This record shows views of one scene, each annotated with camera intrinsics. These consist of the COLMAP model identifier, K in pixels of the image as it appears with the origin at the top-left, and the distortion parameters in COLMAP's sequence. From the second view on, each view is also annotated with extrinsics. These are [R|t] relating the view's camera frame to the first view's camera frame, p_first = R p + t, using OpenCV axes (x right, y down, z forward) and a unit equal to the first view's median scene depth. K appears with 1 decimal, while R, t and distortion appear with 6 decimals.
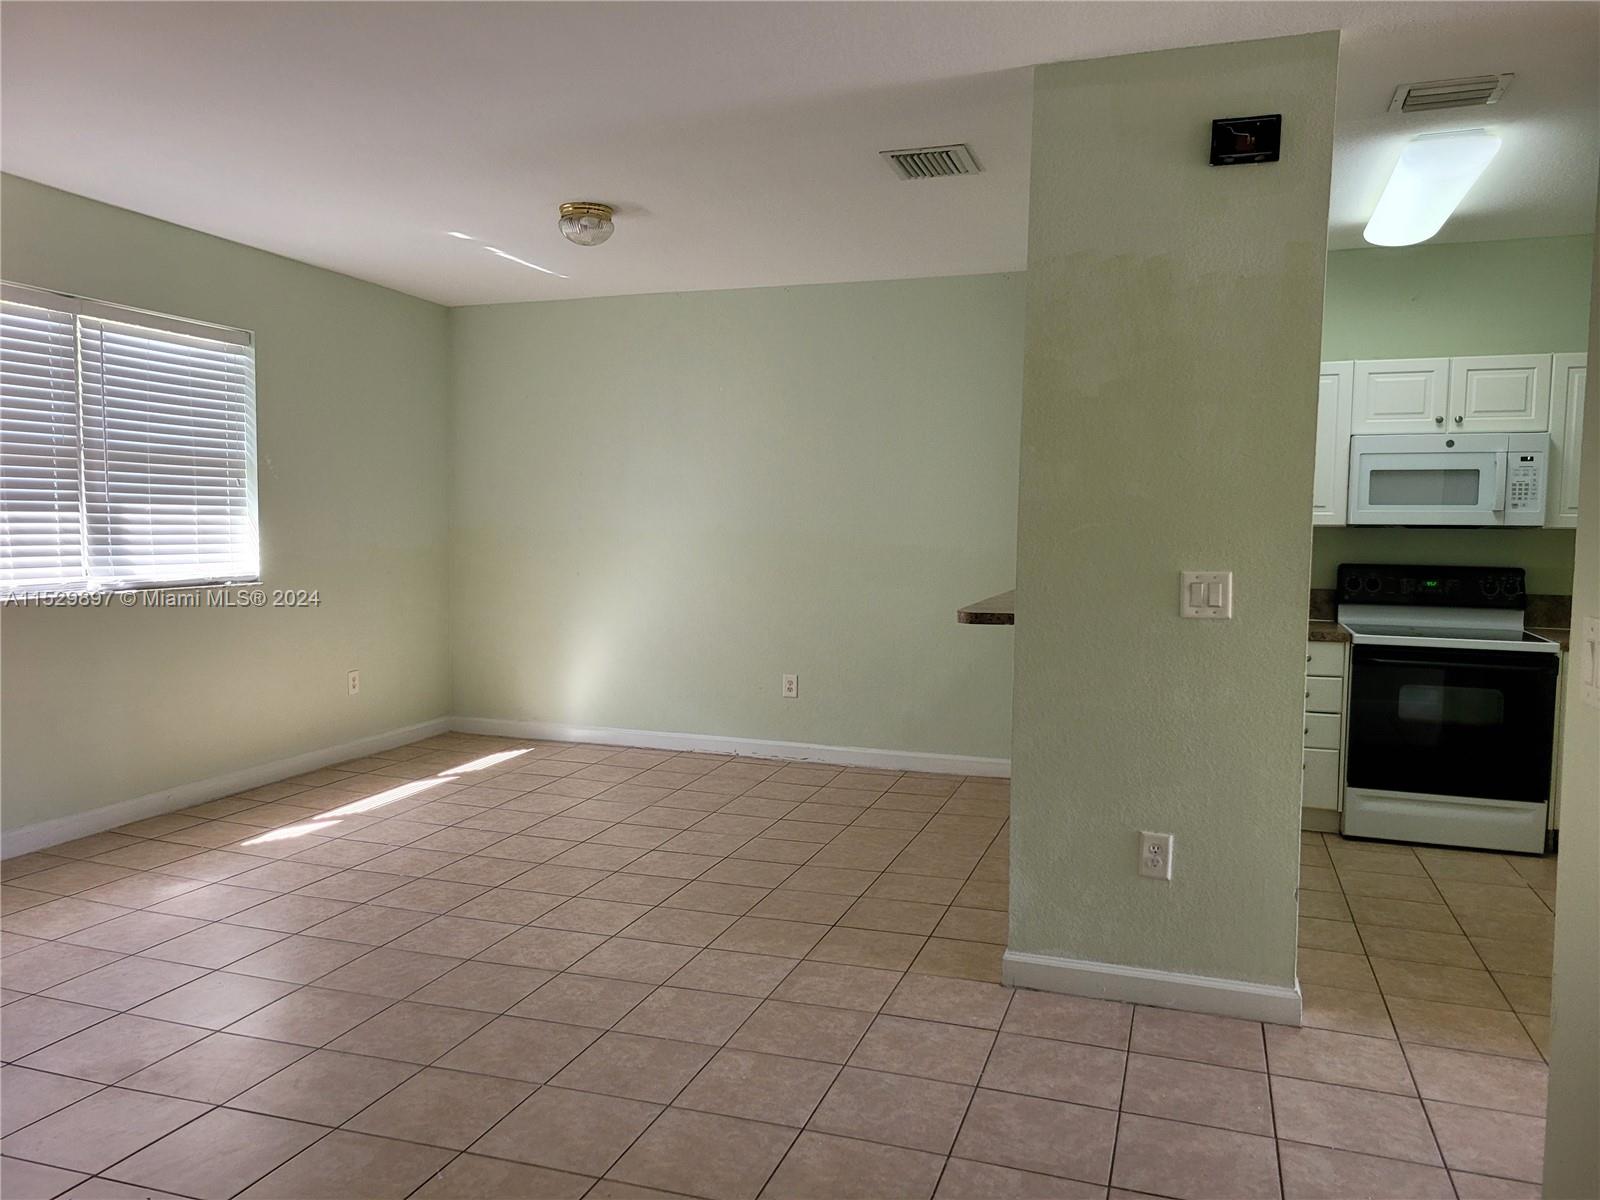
lens RADIAL K [[1194.8, 0, 790.5], [0, 1194.8, 603.5], [0, 0, 1]] dist [0.027738, 0.000640]
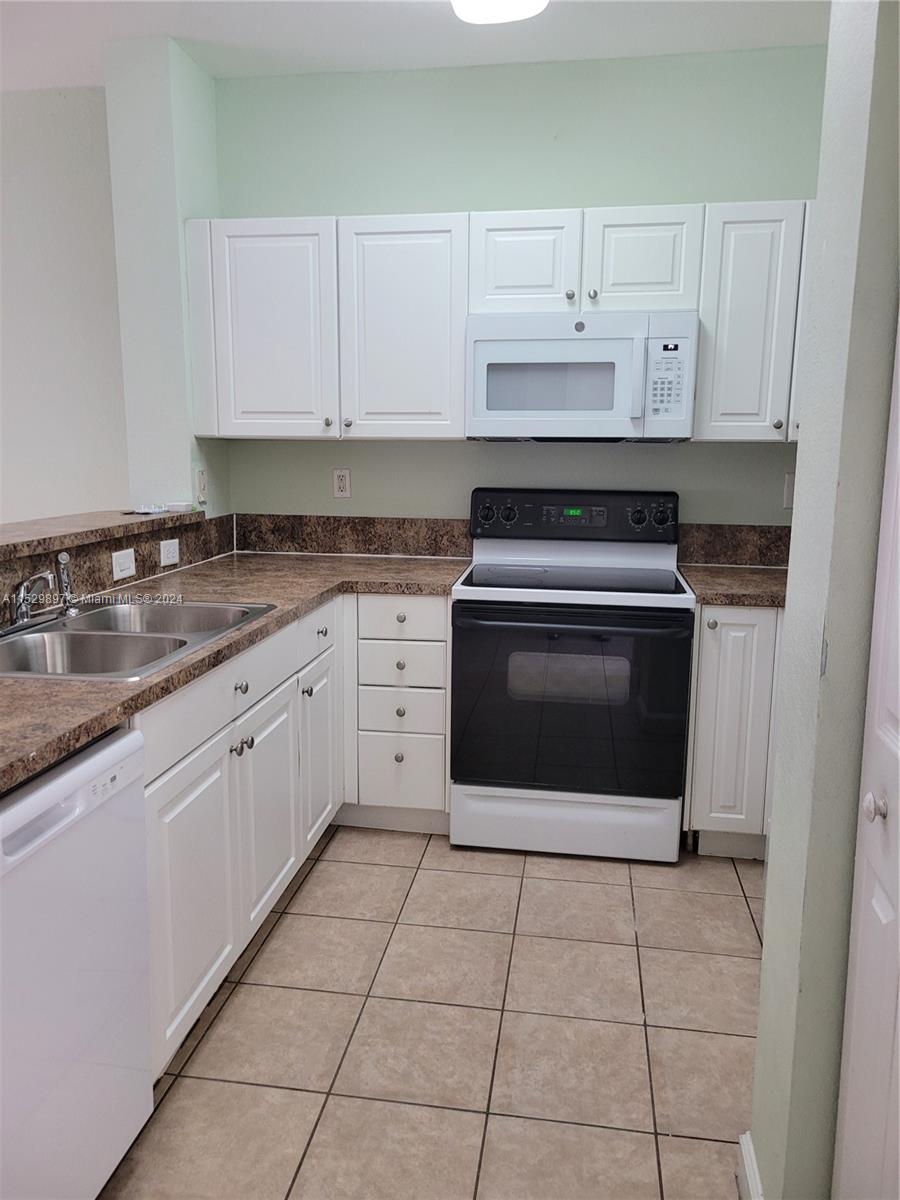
lens RADIAL K [[896.1, 0, 444.0], [0, 896.1, 601.3], [0, 0, 1]] dist [0.027738, 0.000640]
pose [[0.984161, -0.035275, 0.173729, 0.366103], [0.016202, 0.993799, 0.110007, -0.026258], [-0.176532, -0.105449, 0.978630, 0.456981]]
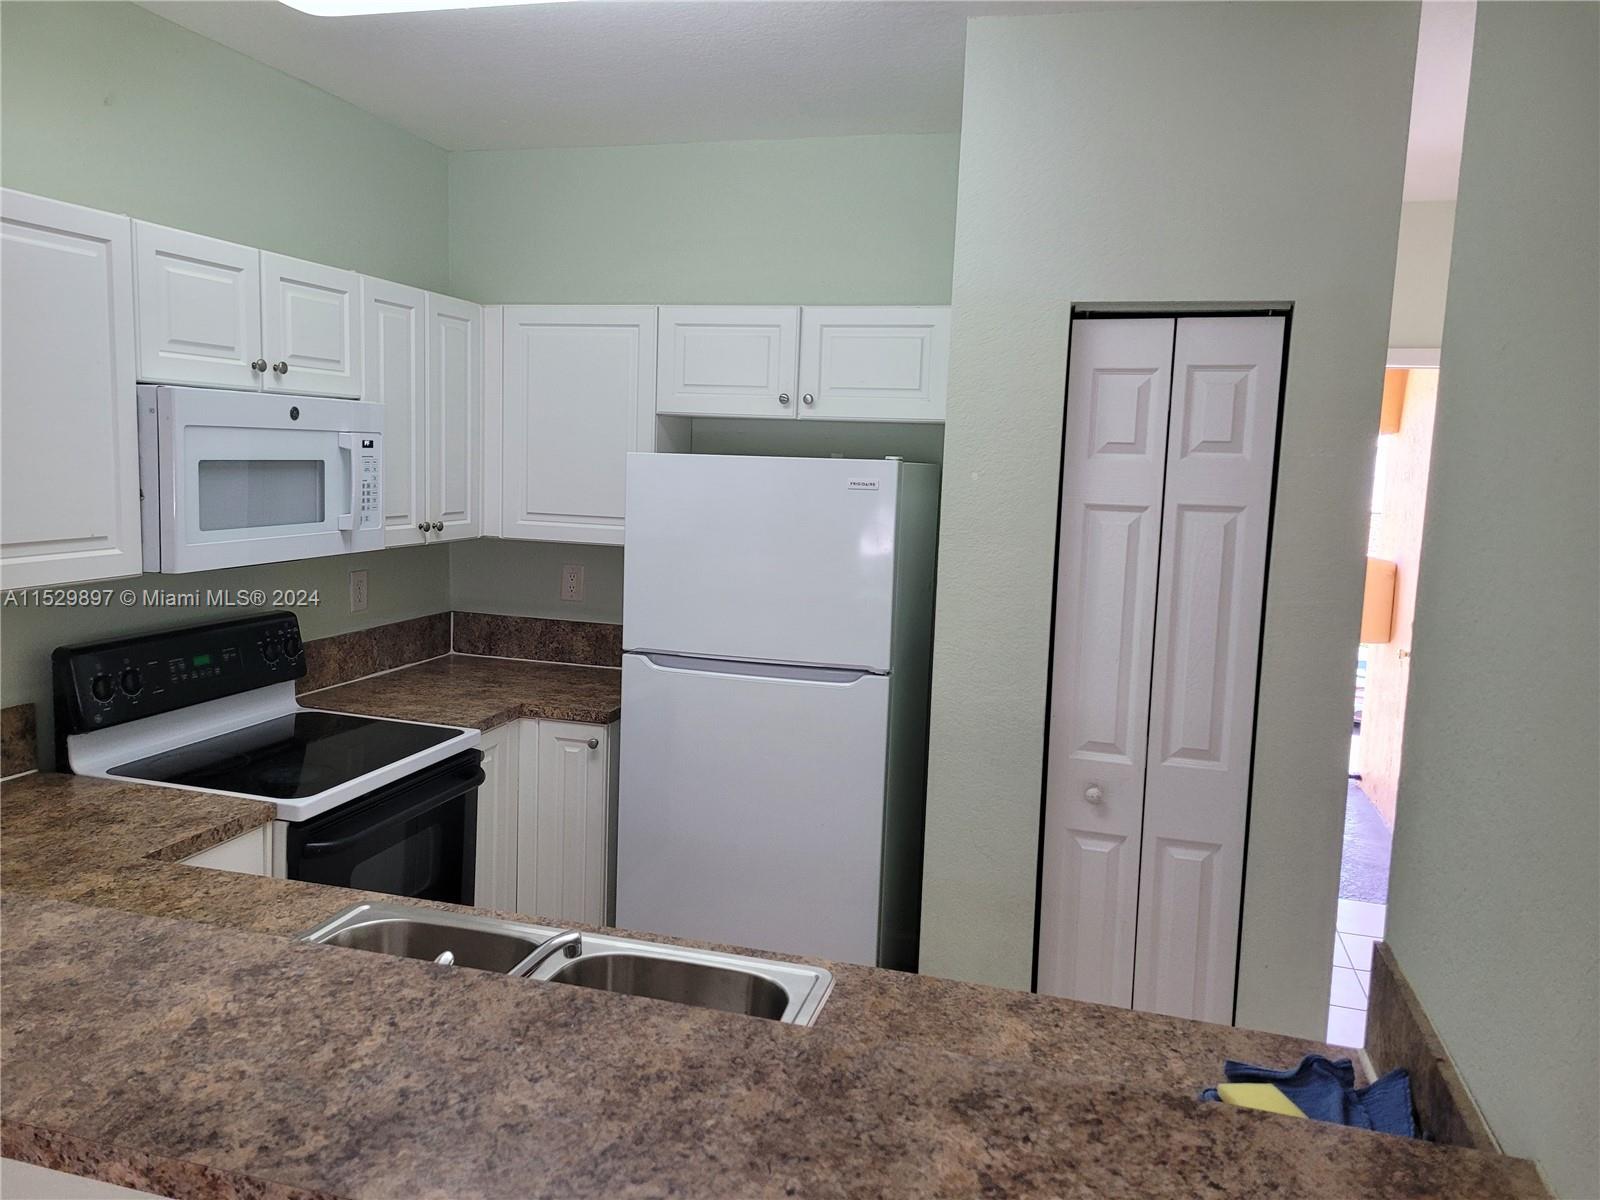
lens RADIAL K [[1194.8, 0, 792.0], [0, 1194.8, 599.3], [0, 0, 1]] dist [0.027738, 0.000640]
pose [[-0.072809, -0.138973, 0.987616, -0.023898], [0.031463, 0.989431, 0.141548, -0.120731], [-0.996849, 0.041380, -0.067667, 0.824919]]
